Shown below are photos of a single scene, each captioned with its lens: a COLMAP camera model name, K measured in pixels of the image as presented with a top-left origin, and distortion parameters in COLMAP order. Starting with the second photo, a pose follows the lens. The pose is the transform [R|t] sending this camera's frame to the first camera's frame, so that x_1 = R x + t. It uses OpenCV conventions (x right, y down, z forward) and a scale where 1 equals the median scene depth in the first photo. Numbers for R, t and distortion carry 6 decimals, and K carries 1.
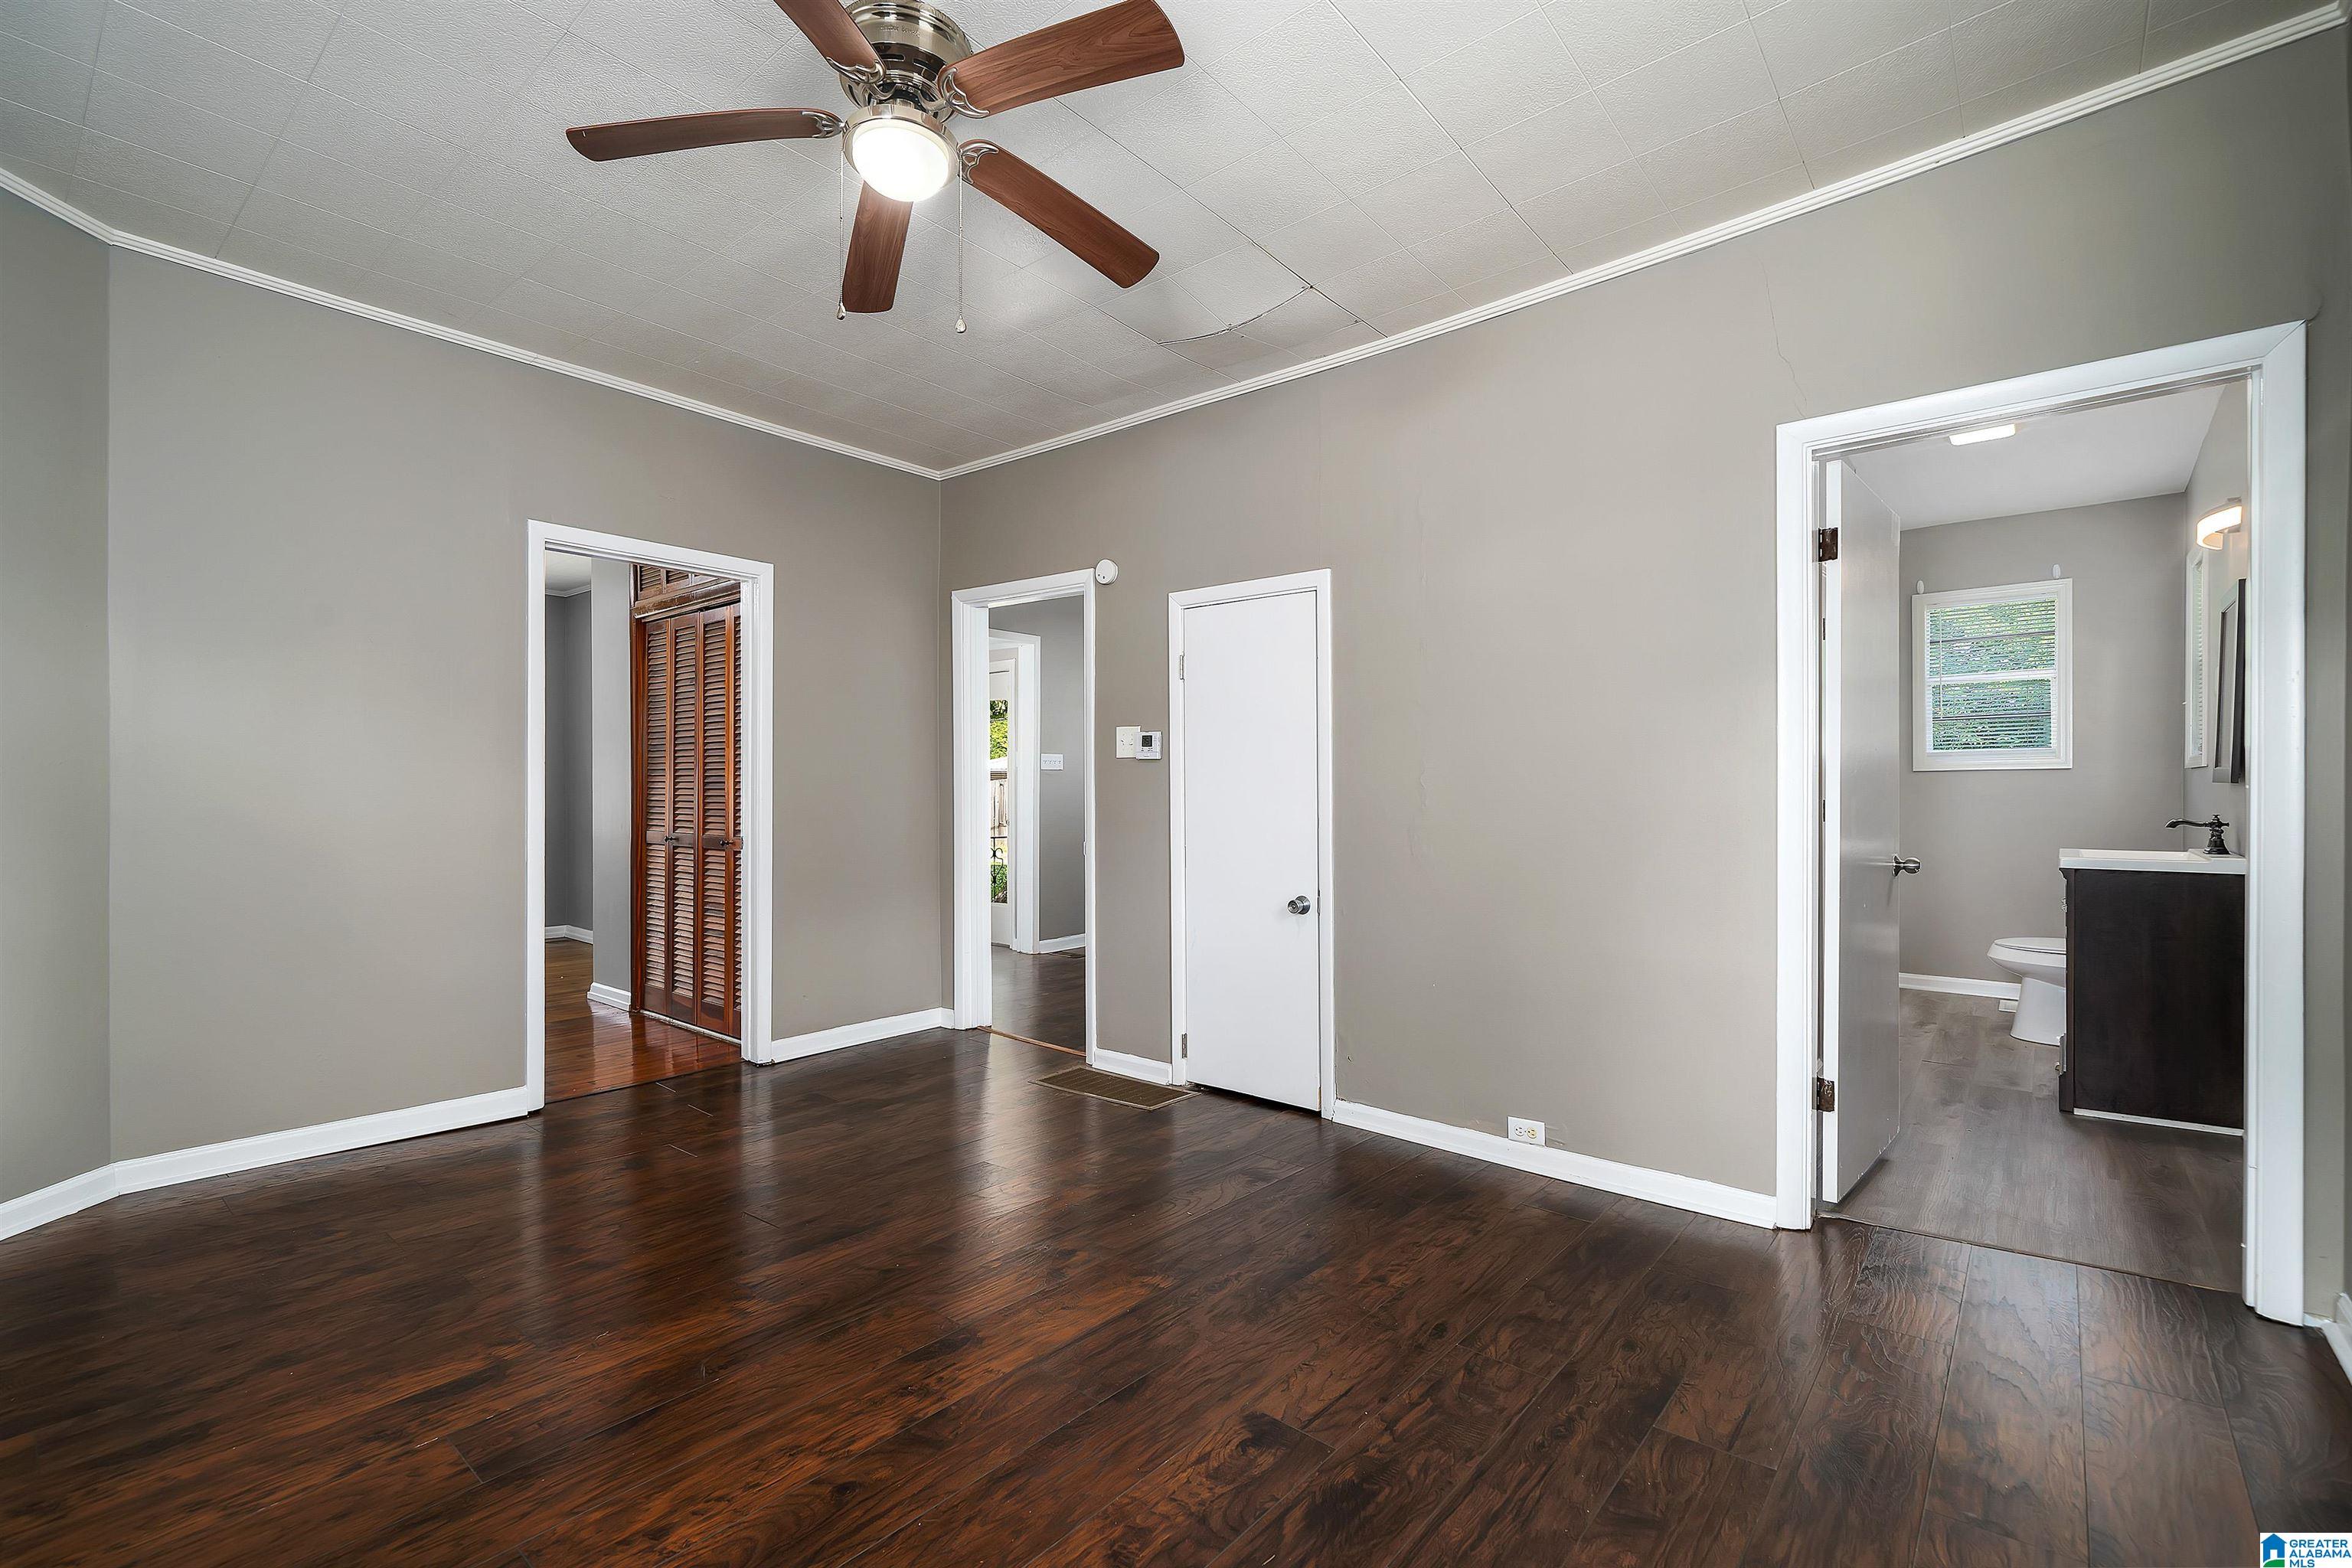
lens RADIAL K [[1017.4, 0, 1173.8], [0, 1017.4, 793.5], [0, 0, 1]] dist [-0.011258, 0.000076]
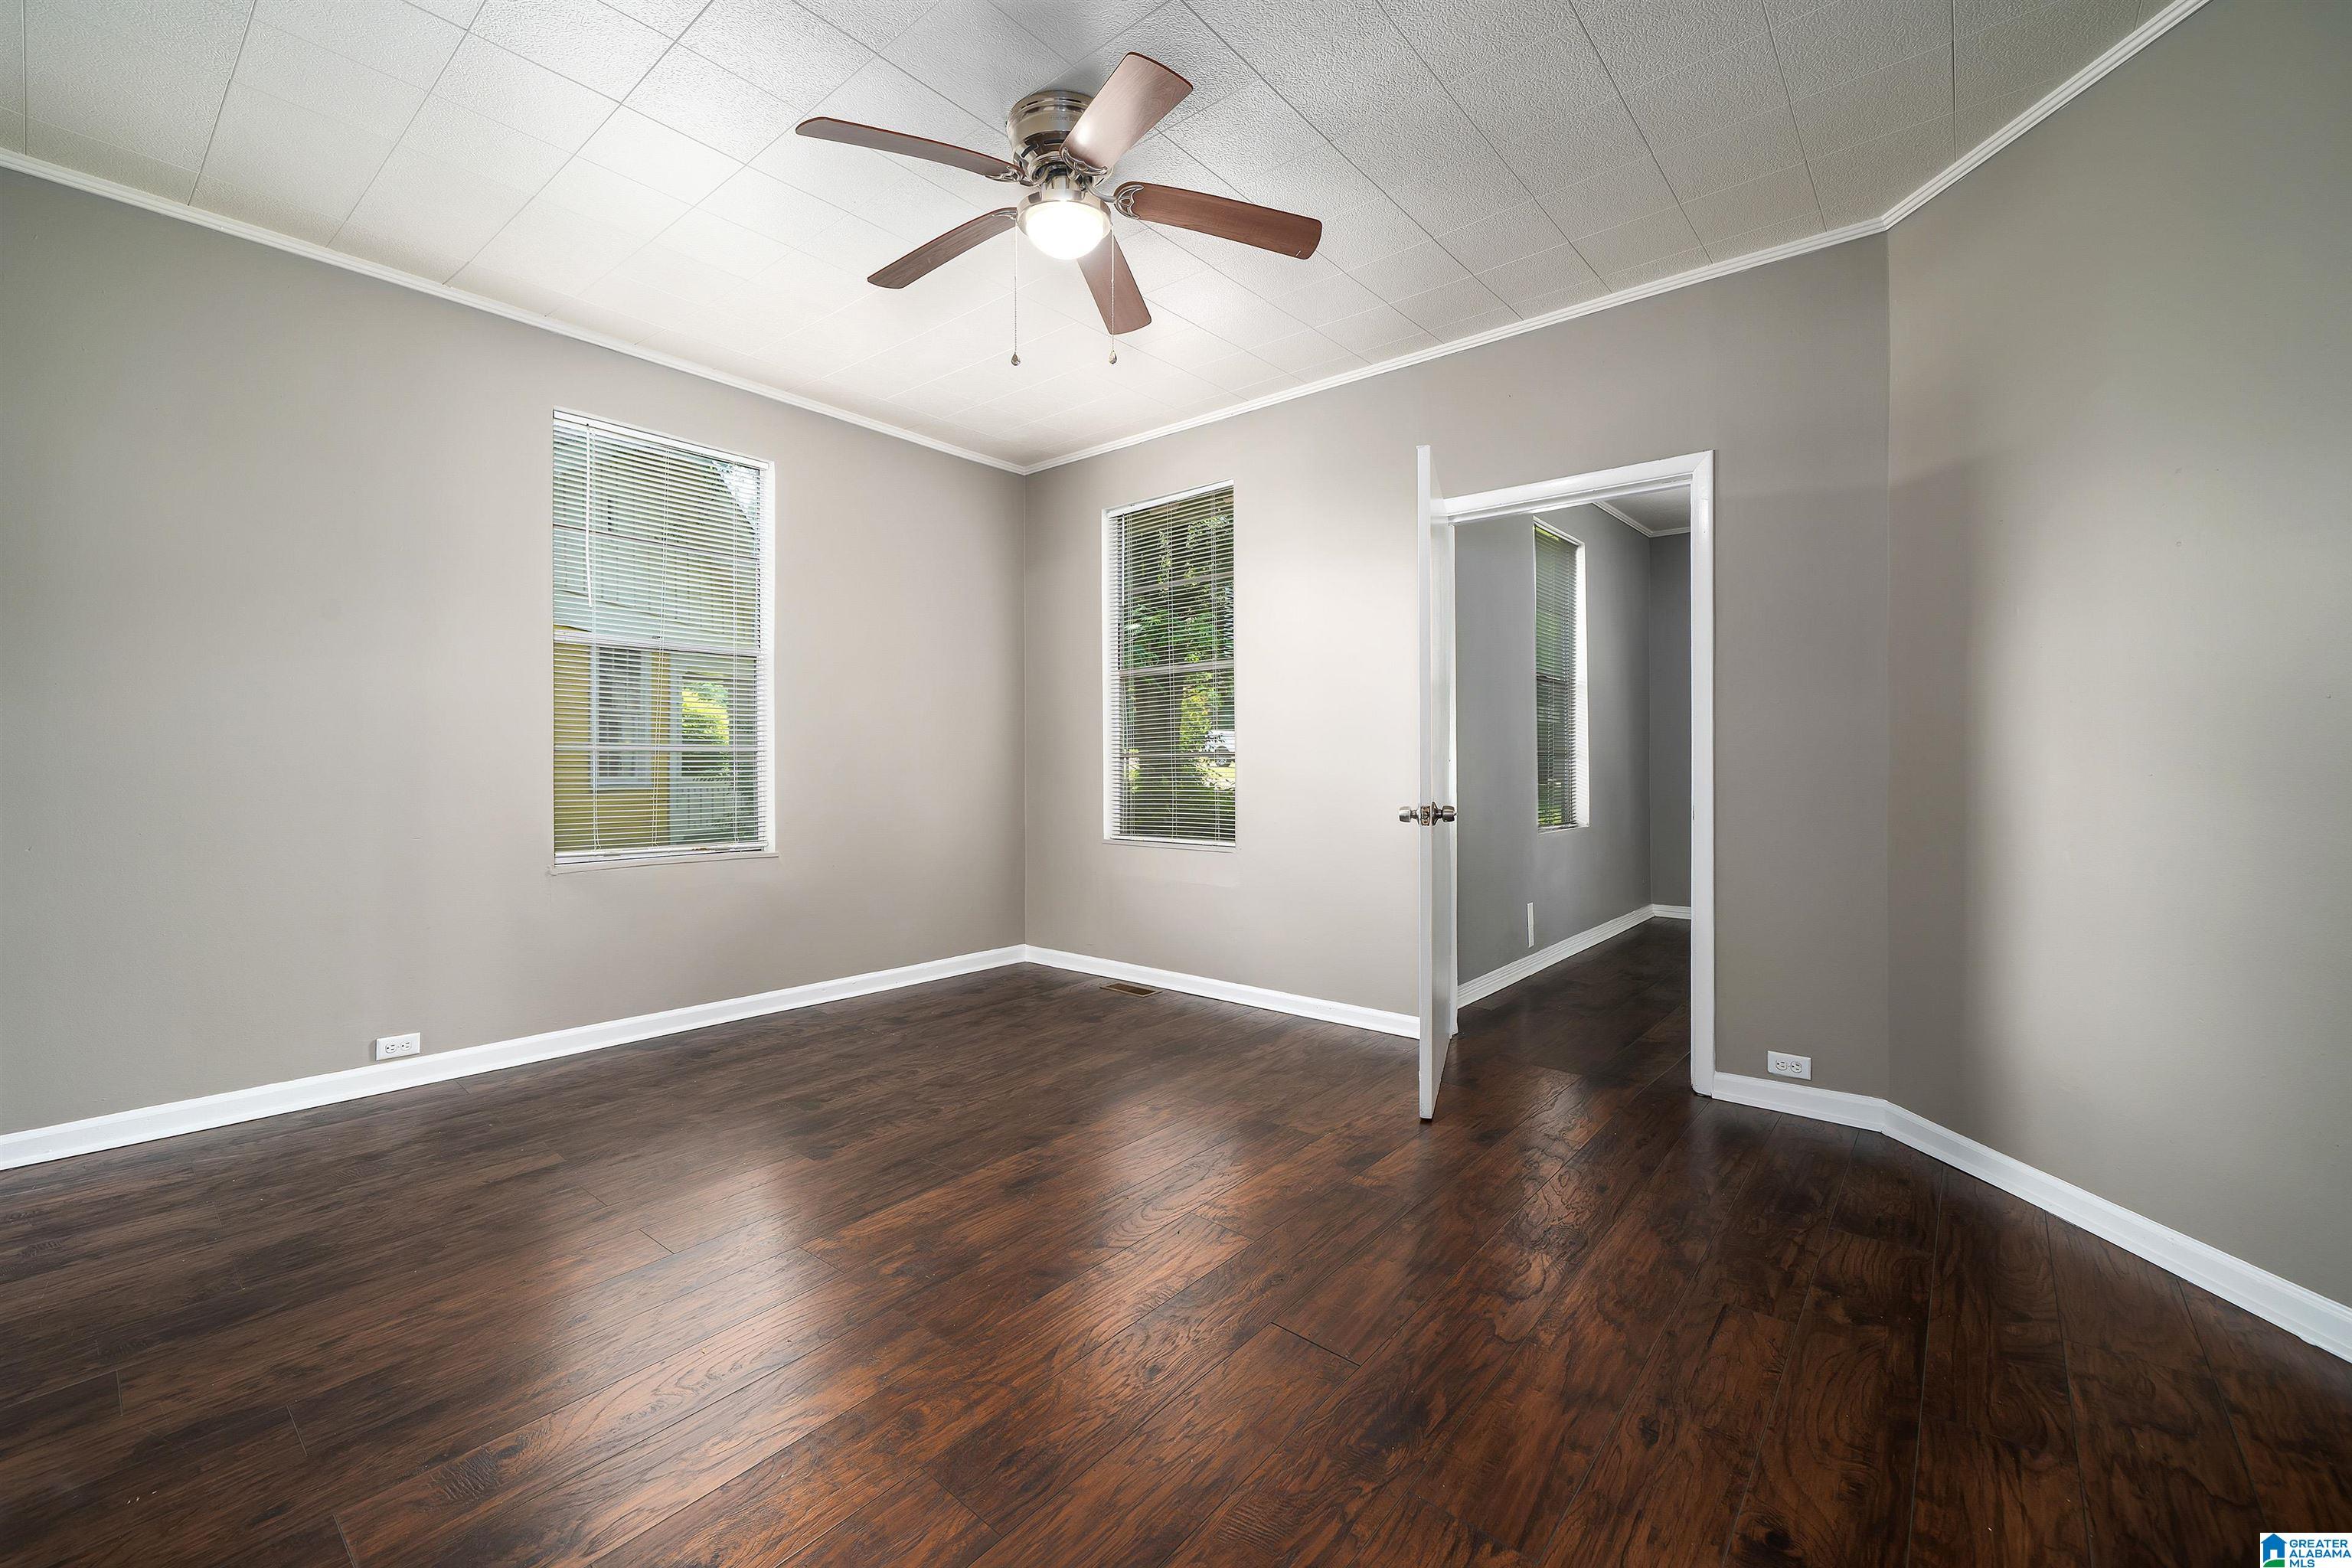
lens RADIAL K [[958.5, 0, 1178.7], [0, 958.5, 776.3], [0, 0, 1]] dist [-0.000407, -0.000035]
pose [[-0.999983, 0.002150, -0.005437, -0.424339], [0.002119, 0.999981, 0.005732, 0.025979], [0.005449, 0.005720, -0.999969, 2.288858]]
